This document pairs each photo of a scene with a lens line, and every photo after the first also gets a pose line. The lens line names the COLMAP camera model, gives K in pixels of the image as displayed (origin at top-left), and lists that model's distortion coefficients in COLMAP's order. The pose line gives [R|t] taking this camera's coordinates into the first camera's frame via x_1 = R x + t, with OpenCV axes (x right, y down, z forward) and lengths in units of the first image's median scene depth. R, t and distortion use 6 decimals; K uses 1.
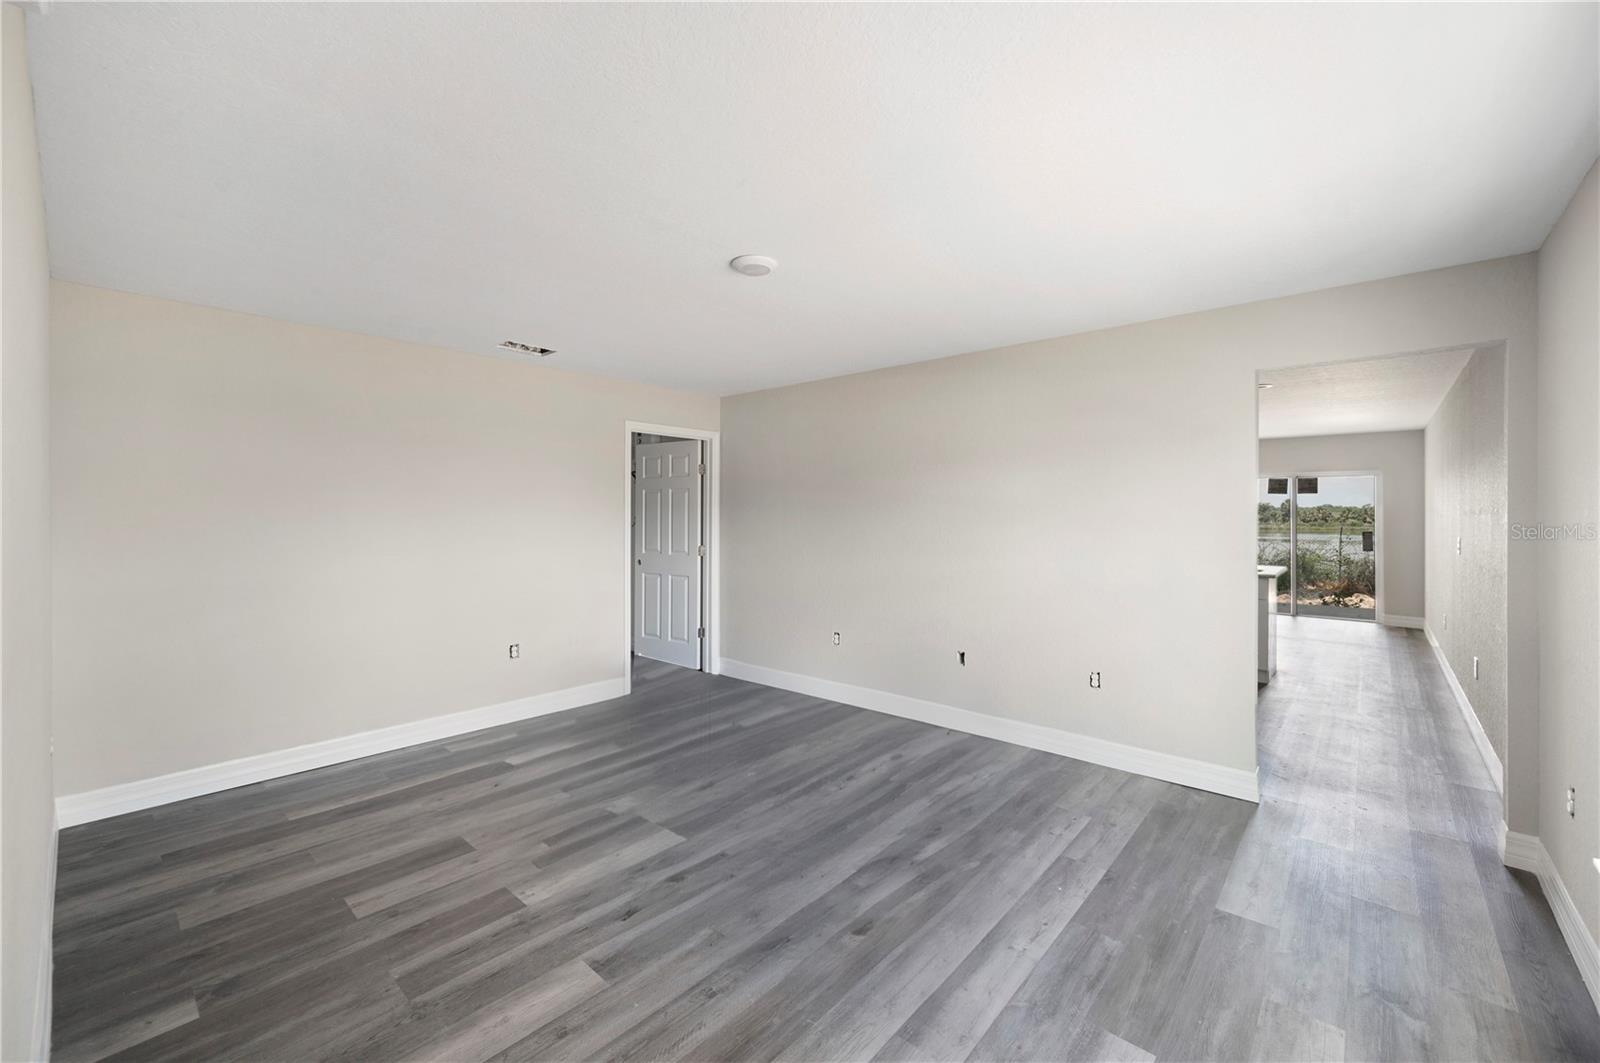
lens RADIAL K [[639.1, 0, 797.5], [0, 639.1, 513.8], [0, 0, 1]] dist [-0.000551, -0.000056]
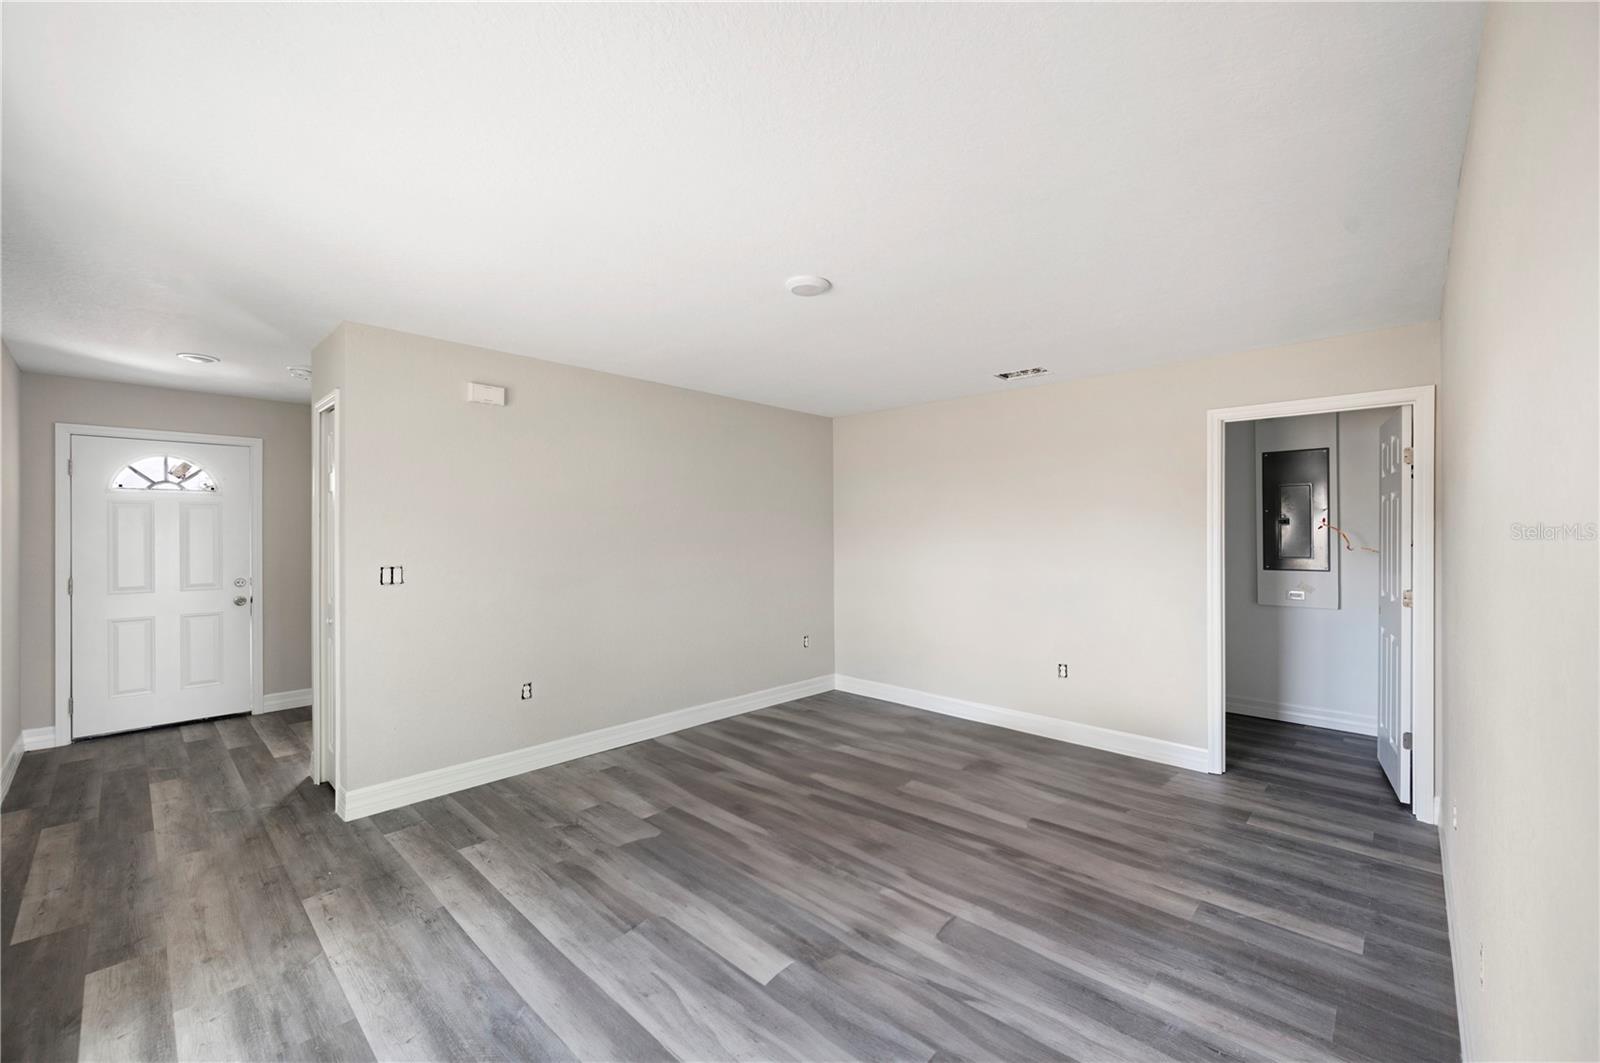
lens RADIAL K [[636.7, 0, 800.0], [0, 636.7, 531.5], [0, 0, 1]] dist [-0.001341, -0.000226]
pose [[-0.023631, -0.005383, -0.999706, 1.334562], [-0.000536, 0.999985, -0.005372, 0.006854], [0.999721, 0.000409, -0.023634, 1.446258]]
